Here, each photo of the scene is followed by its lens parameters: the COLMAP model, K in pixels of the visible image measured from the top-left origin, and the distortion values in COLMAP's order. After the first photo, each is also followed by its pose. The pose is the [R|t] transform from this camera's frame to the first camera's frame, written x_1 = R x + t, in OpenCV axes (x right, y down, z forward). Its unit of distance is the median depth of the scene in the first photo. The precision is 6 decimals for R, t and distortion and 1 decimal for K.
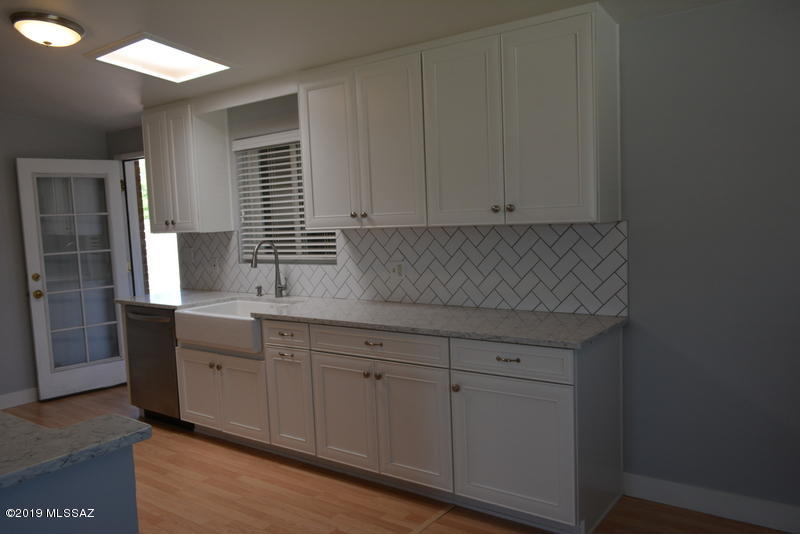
lens RADIAL K [[627.3, 0, 402.1], [0, 627.3, 270.4], [0, 0, 1]] dist [-0.013796, 0.020060]
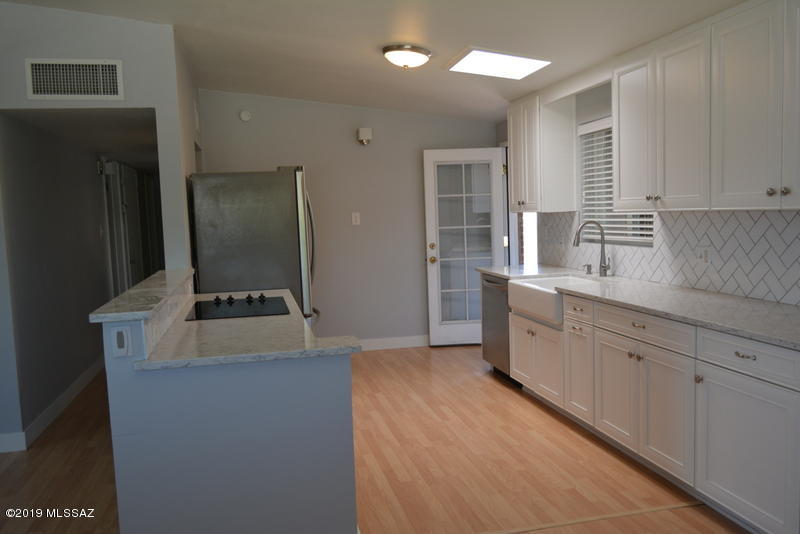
lens RADIAL K [[663.7, 0, 397.3], [0, 663.7, 268.8], [0, 0, 1]] dist [-0.008119, 0.003236]
pose [[0.758435, 0.071110, -0.647858, 0.290156], [-0.053357, 0.997468, 0.047019, -0.003330], [0.649561, -0.001093, 0.760309, -0.056933]]
